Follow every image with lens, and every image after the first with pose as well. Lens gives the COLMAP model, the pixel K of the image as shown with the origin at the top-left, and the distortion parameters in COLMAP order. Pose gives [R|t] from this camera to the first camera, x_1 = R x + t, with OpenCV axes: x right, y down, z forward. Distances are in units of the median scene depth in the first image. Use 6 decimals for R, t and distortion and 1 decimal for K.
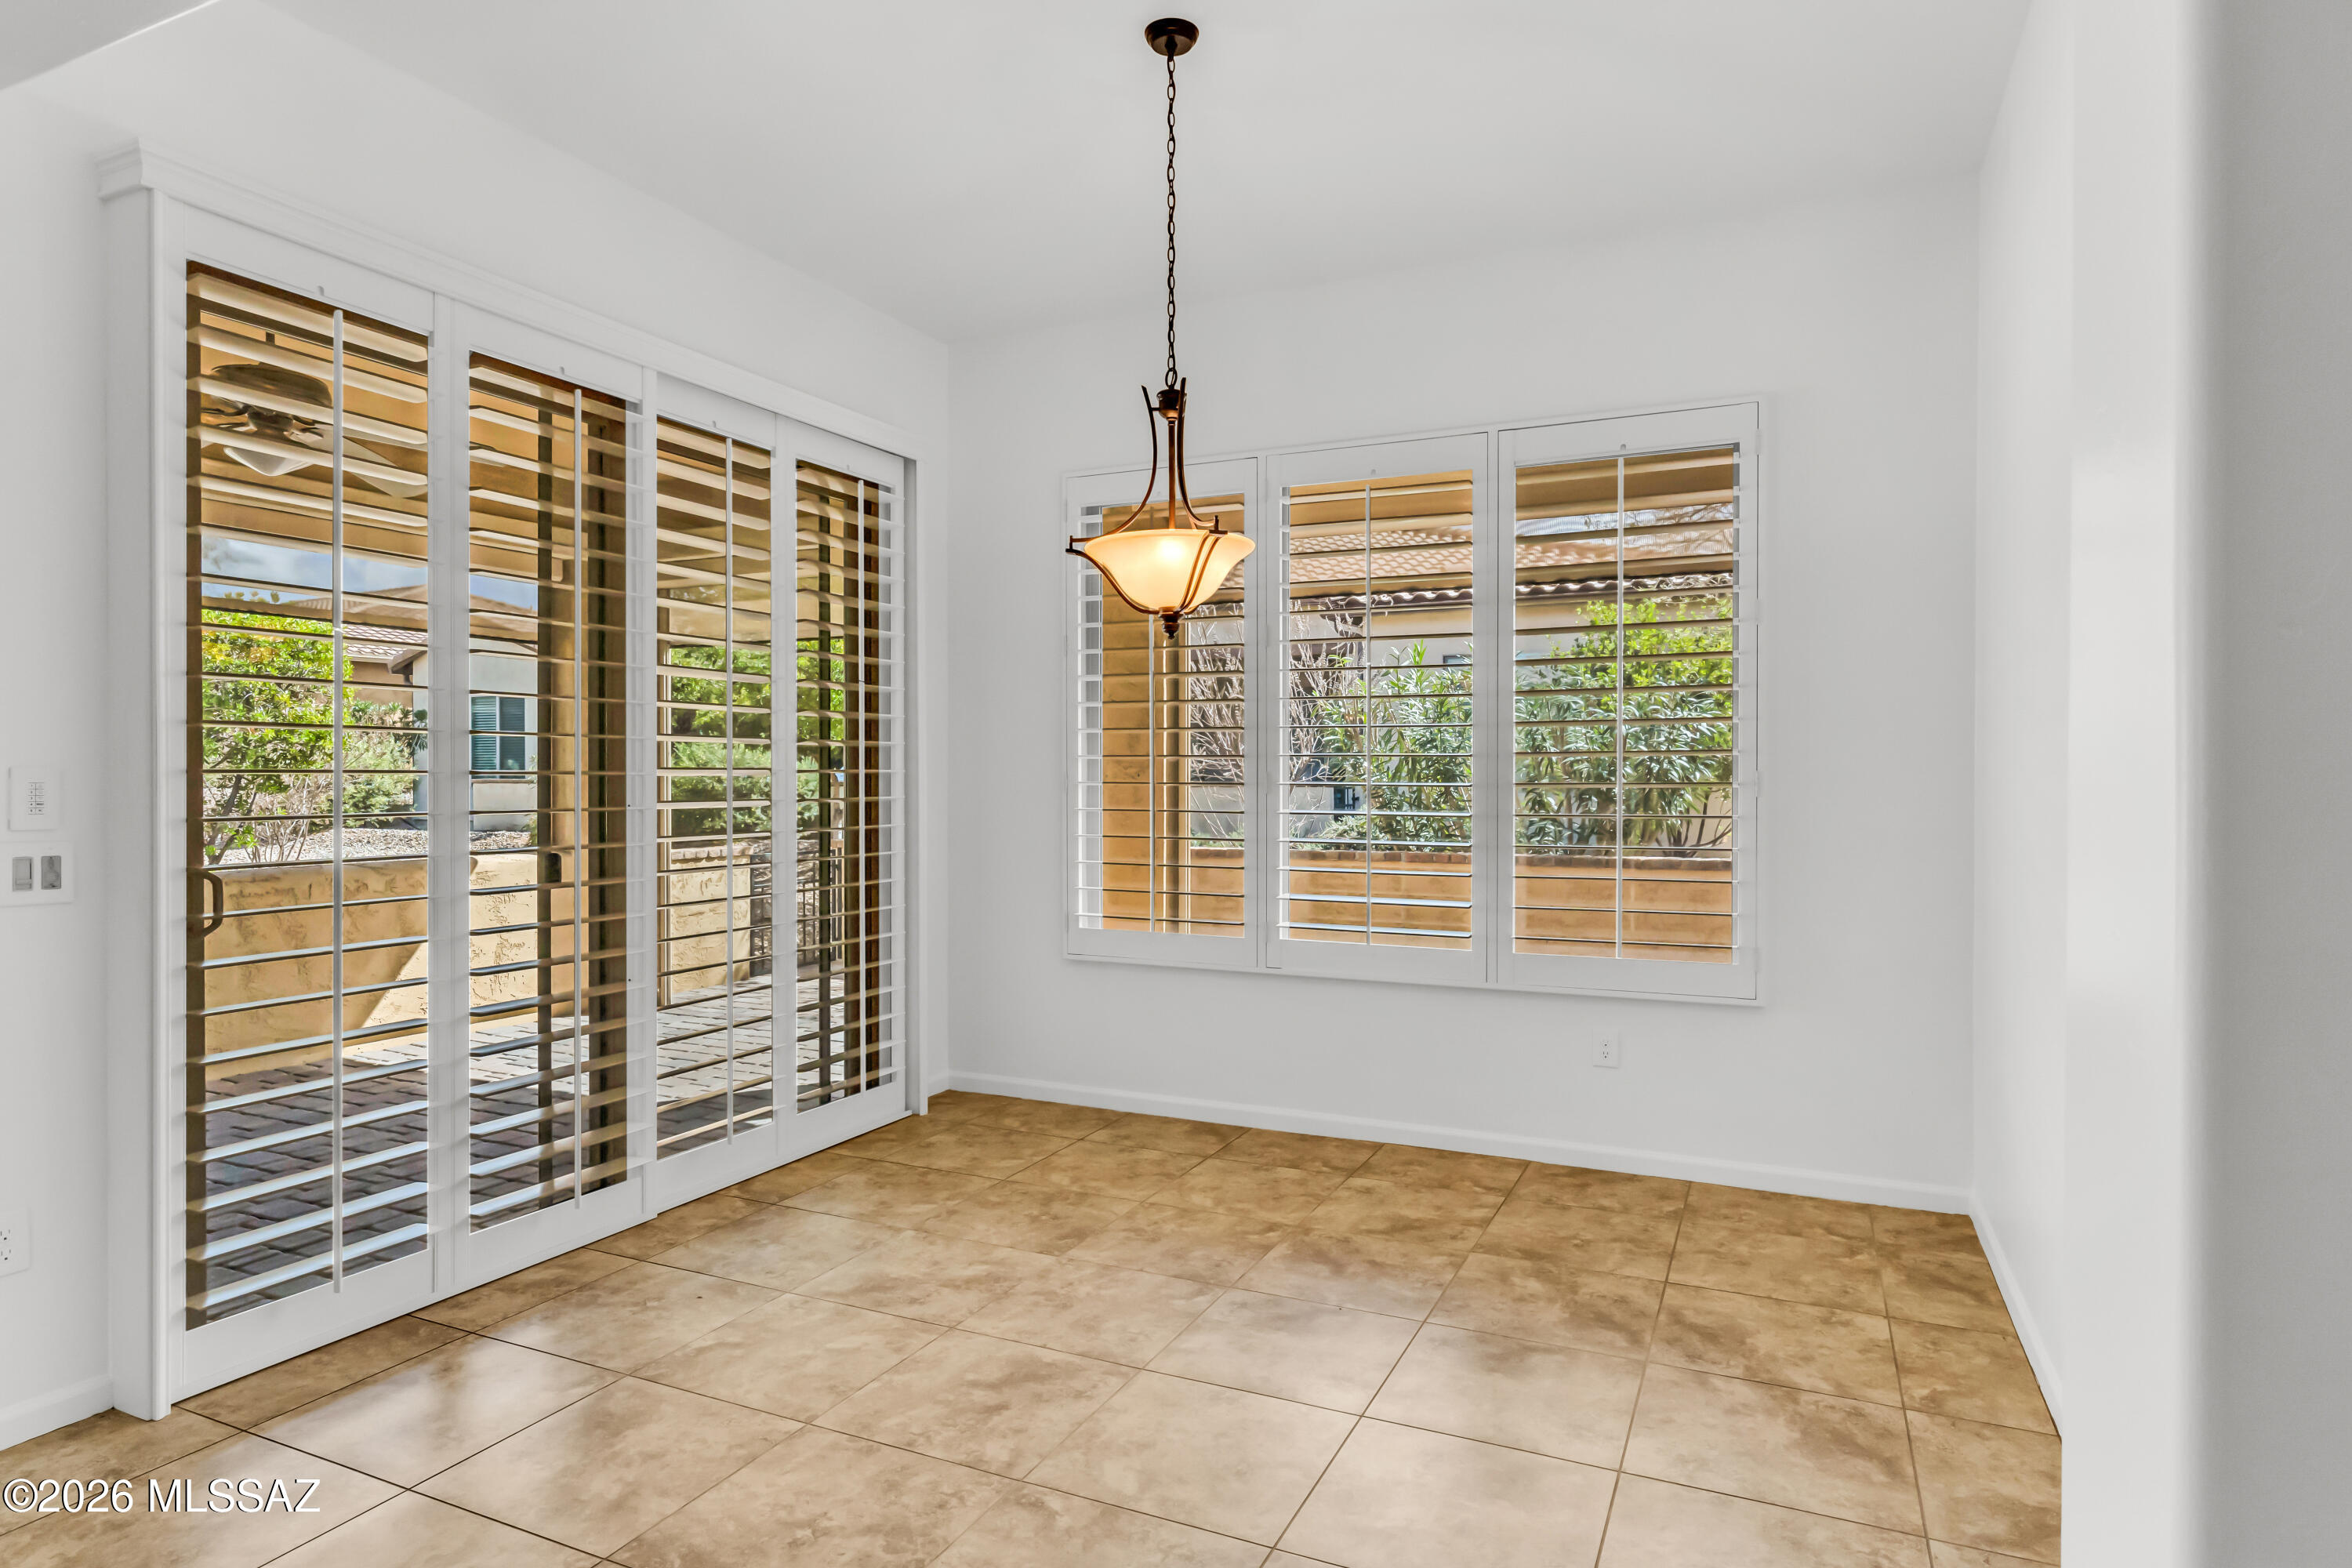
lens RADIAL K [[1278.9, 0, 1183.2], [0, 1278.9, 773.1], [0, 0, 1]] dist [-0.001285, 0.001929]
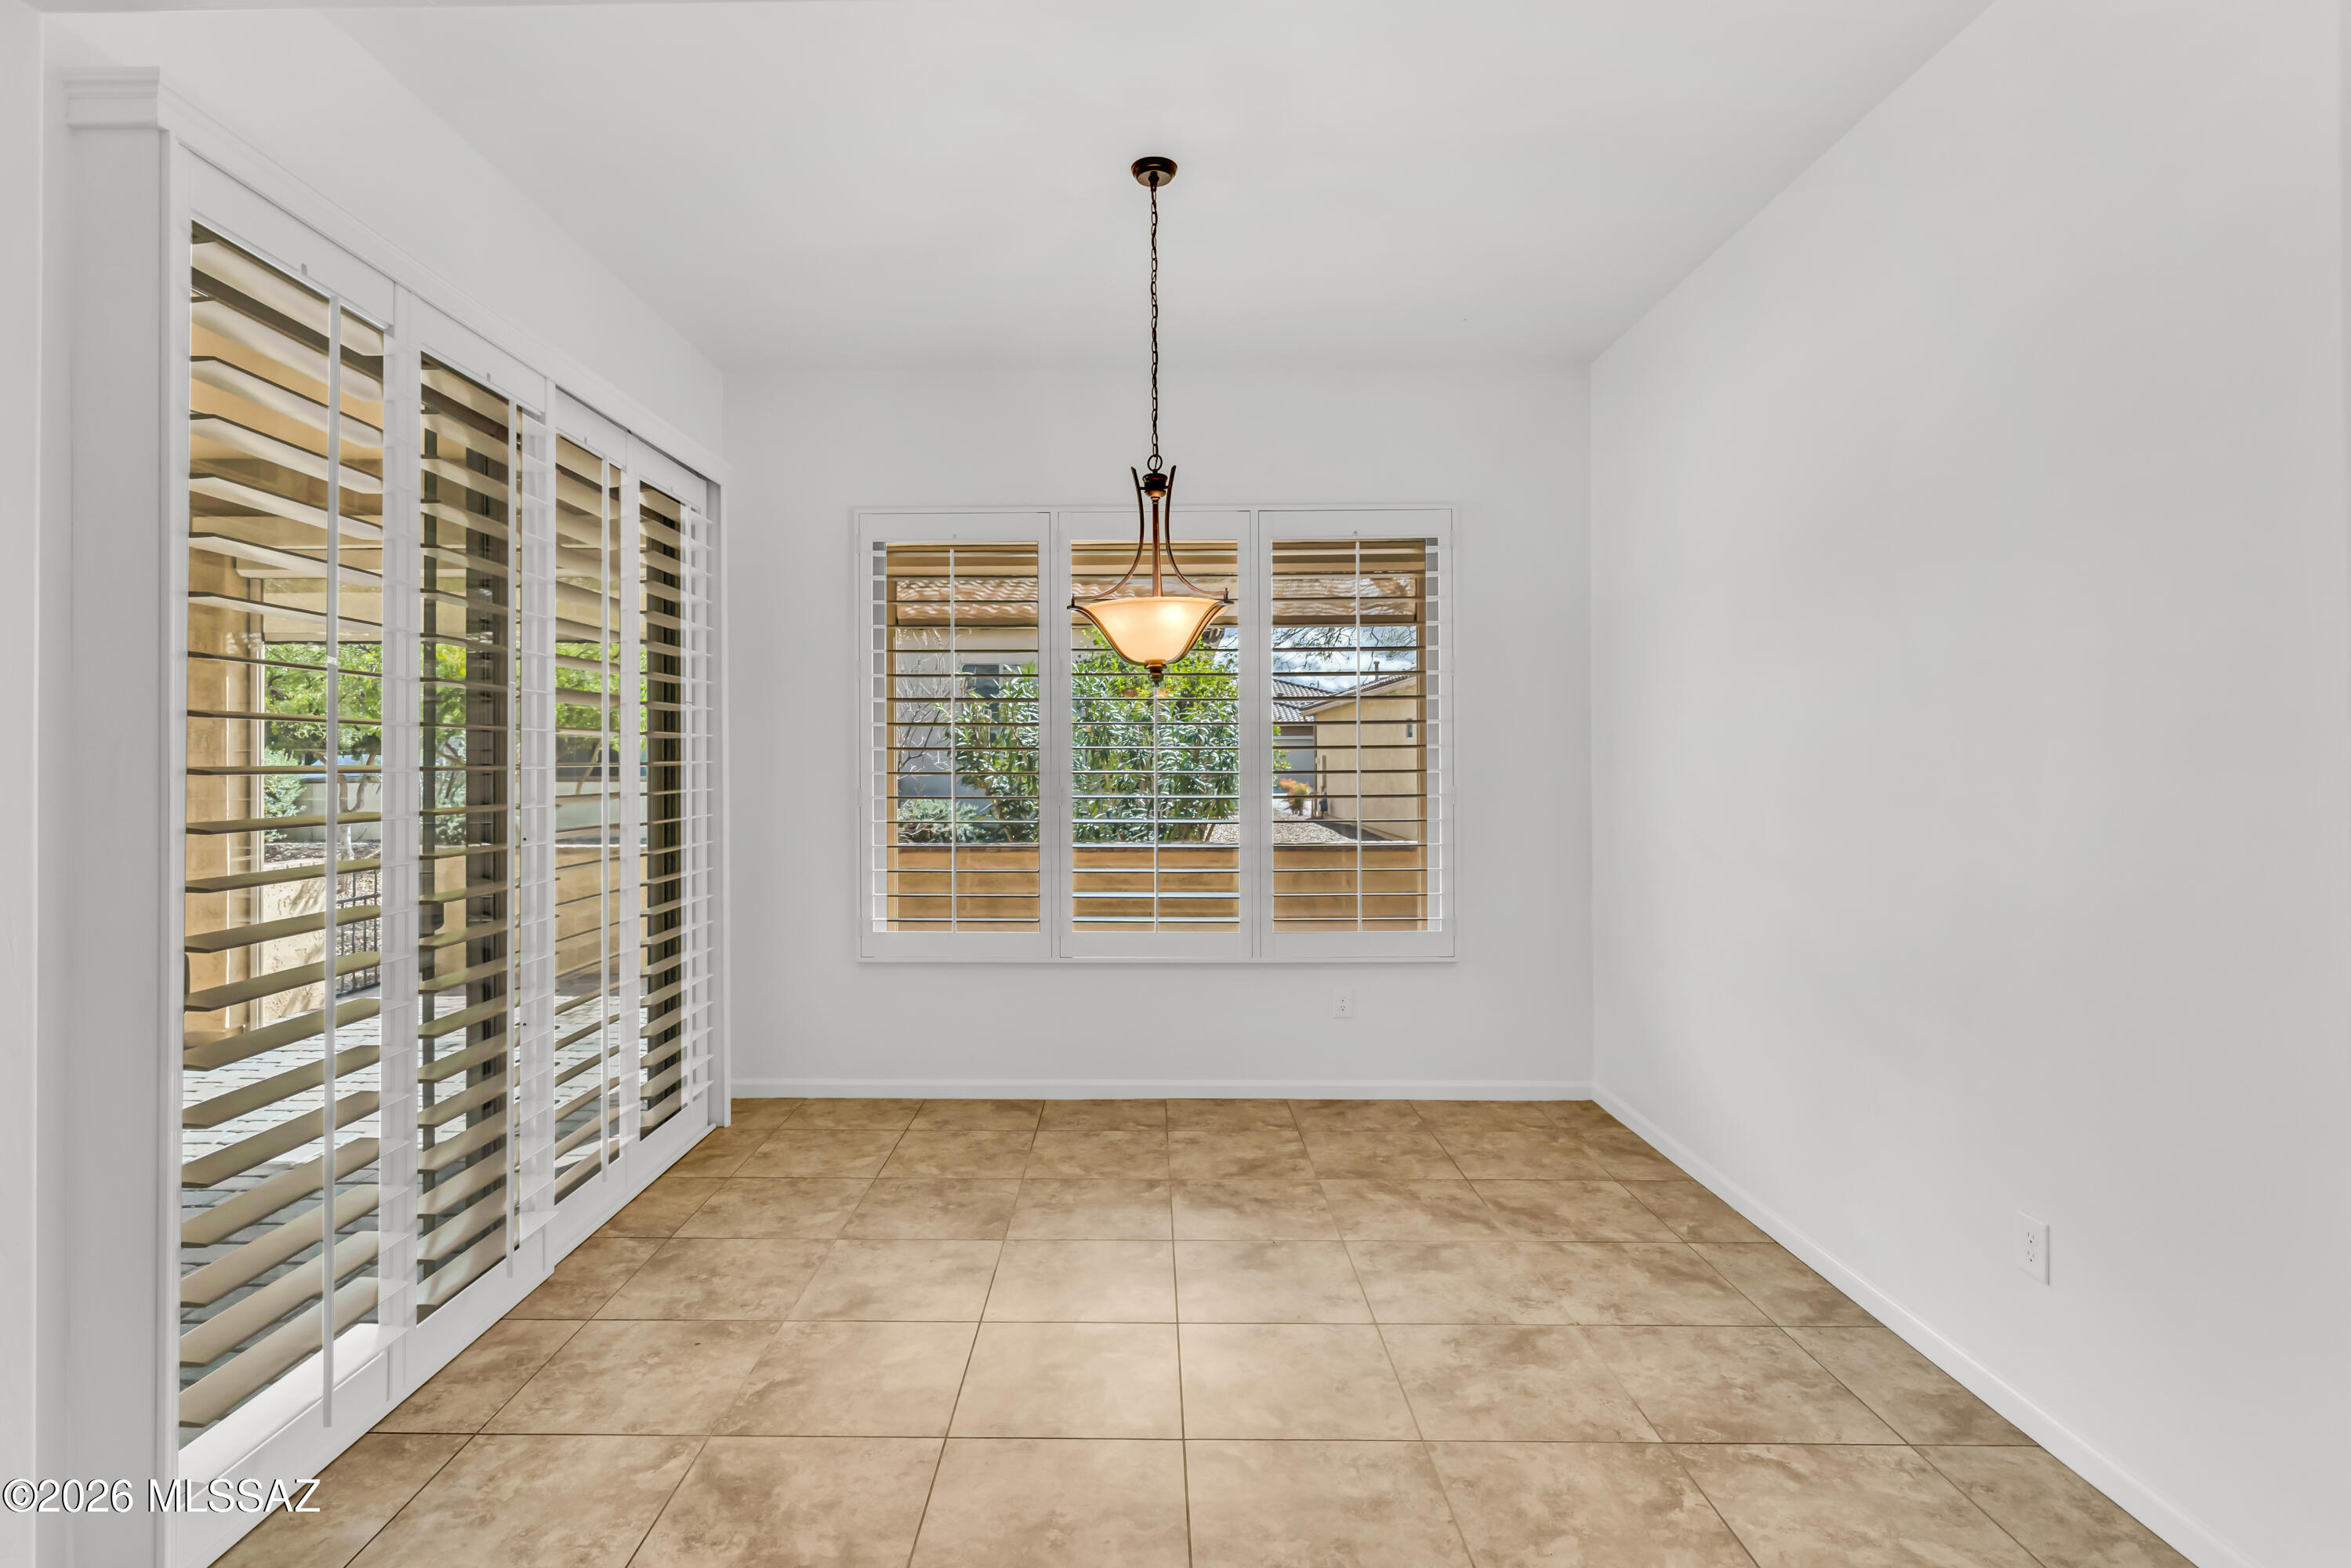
lens RADIAL K [[1137.4, 0, 1121.9], [0, 1137.4, 744.5], [0, 0, 1]] dist [0.002592, -0.000074]
pose [[0.916390, 0.002097, 0.400280, -0.370345], [0.002695, 0.999931, -0.011408, -0.033815], [-0.400277, 0.011533, 0.916322, 0.054425]]
